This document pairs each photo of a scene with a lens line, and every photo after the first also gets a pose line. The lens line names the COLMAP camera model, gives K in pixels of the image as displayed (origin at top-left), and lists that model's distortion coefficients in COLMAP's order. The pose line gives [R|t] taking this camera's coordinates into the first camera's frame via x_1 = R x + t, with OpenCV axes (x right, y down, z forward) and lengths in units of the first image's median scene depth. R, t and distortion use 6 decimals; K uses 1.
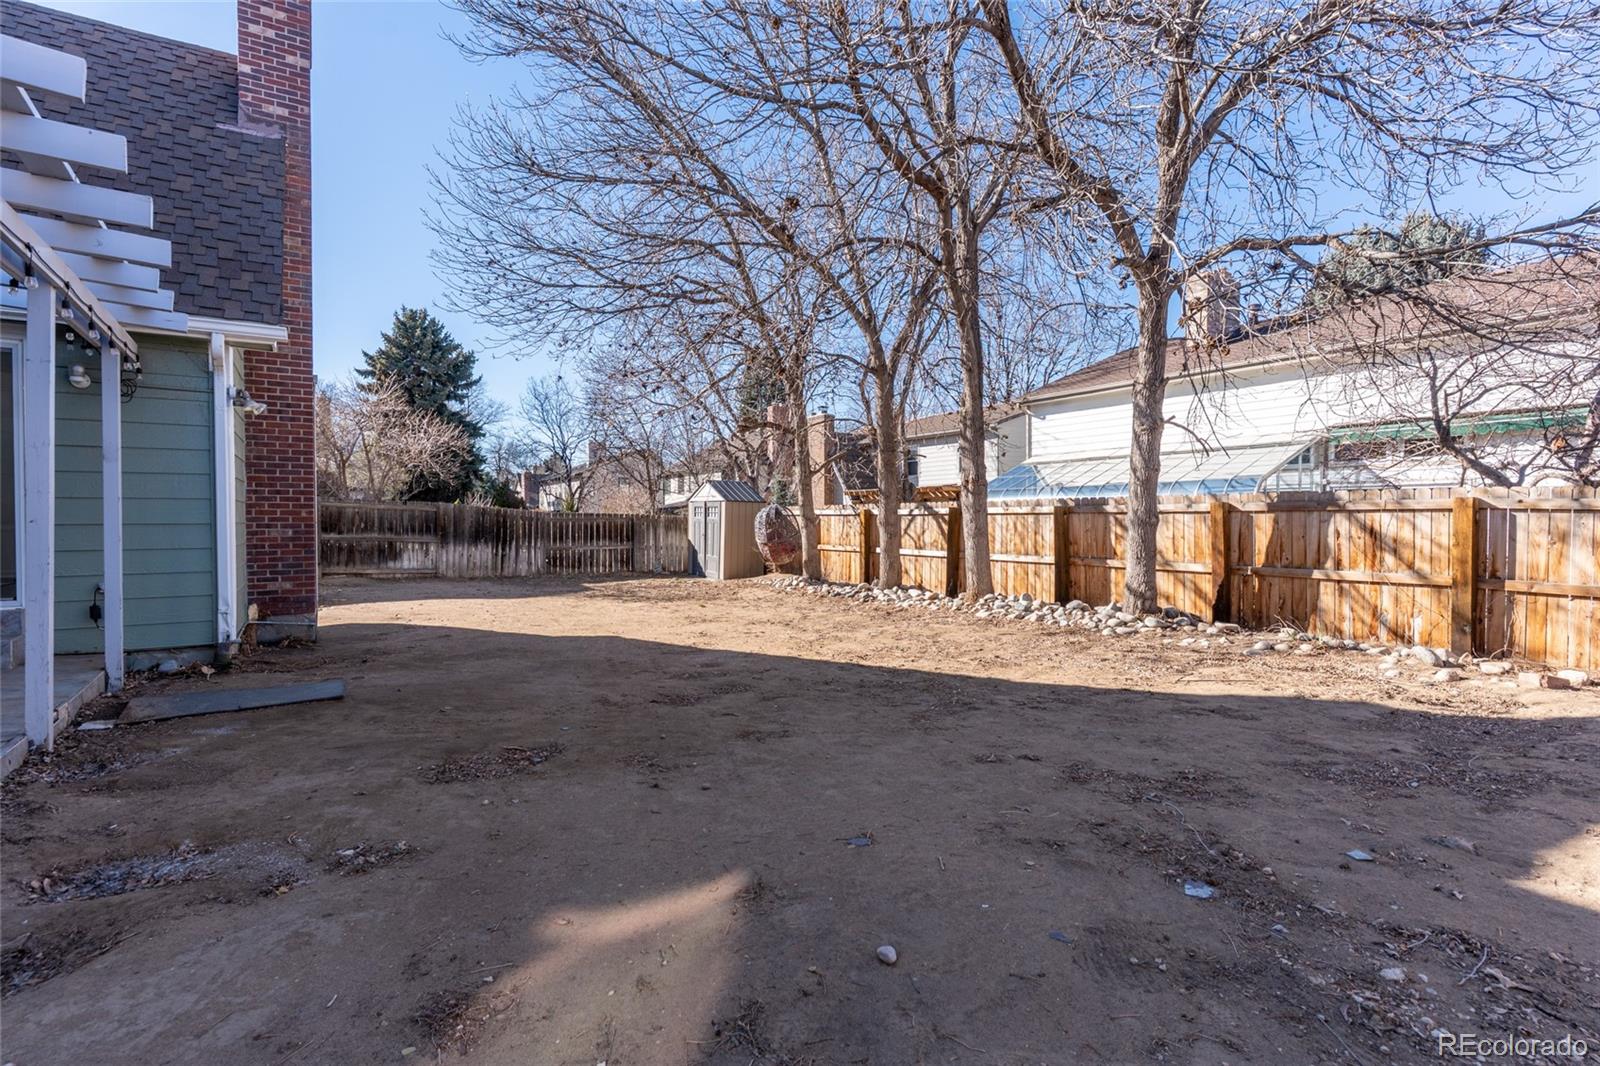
lens RADIAL K [[760.1, 0, 800.8], [0, 760.1, 531.5], [0, 0, 1]] dist [0.003353, -0.000433]
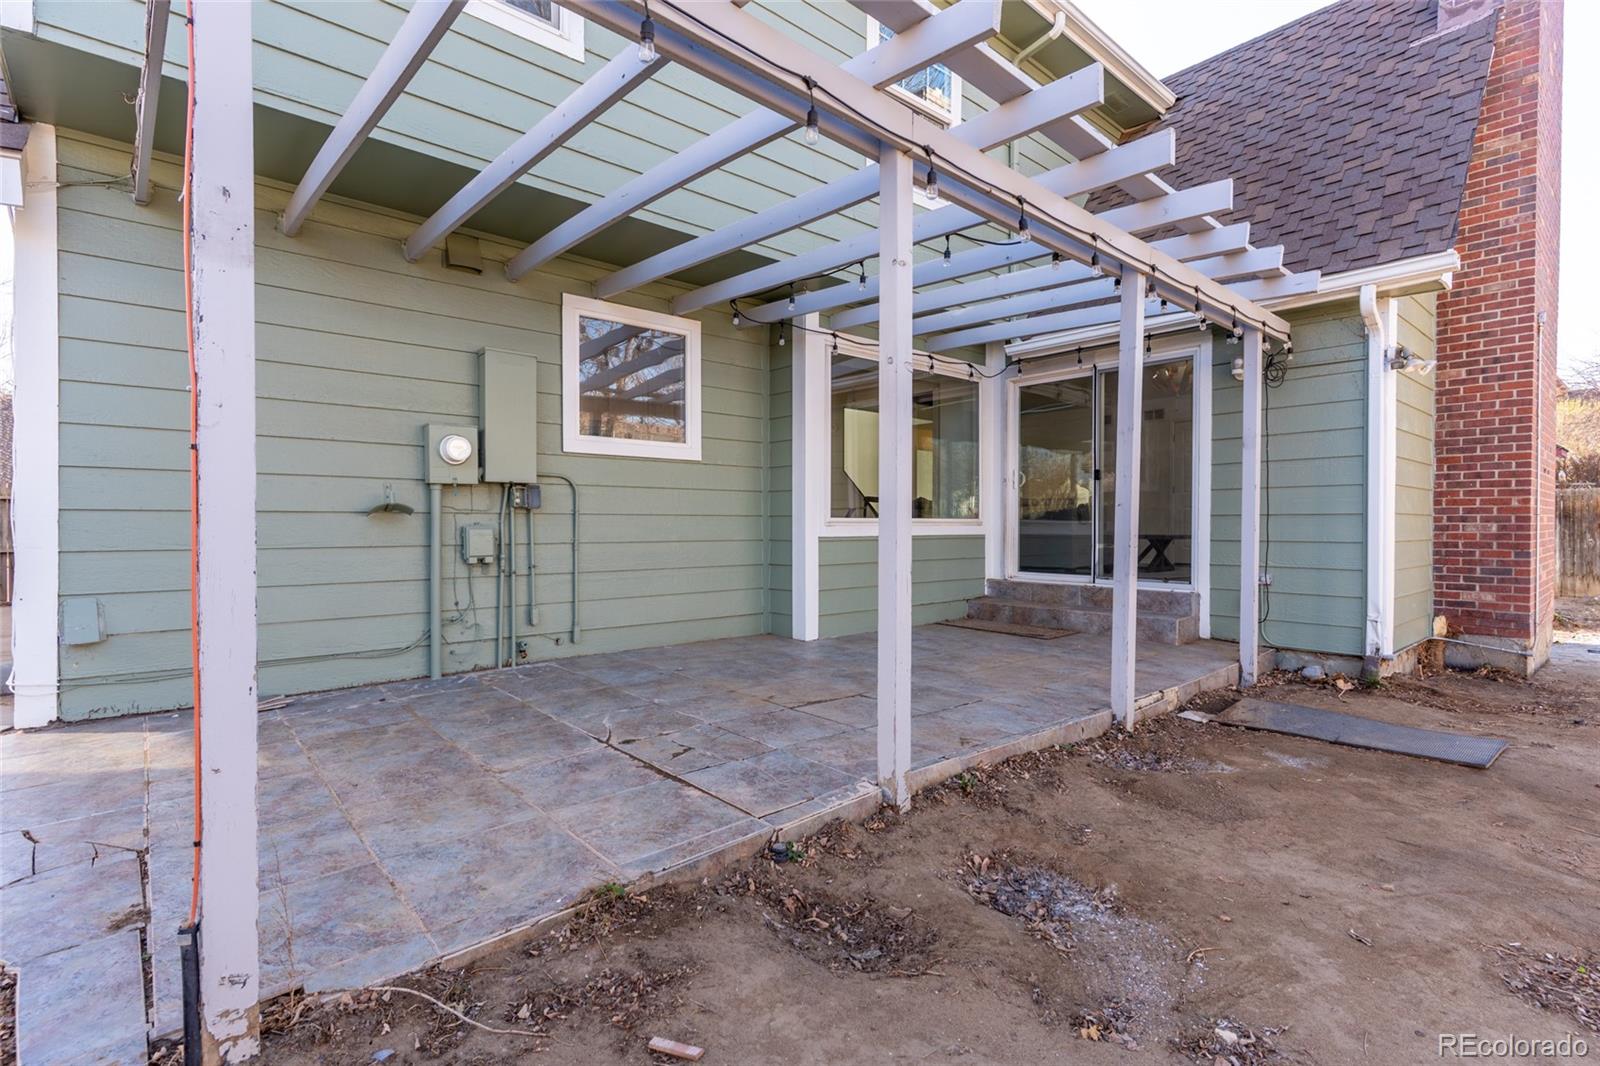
lens RADIAL K [[760.1, 0, 800.8], [0, 760.1, 531.5], [0, 0, 1]] dist [0.003353, -0.000433]
pose [[0.146989, 0.011080, -0.989076, -0.030502], [-0.017353, 0.999812, 0.008621, 0.015063], [0.988986, 0.015896, 0.147154, 0.295714]]
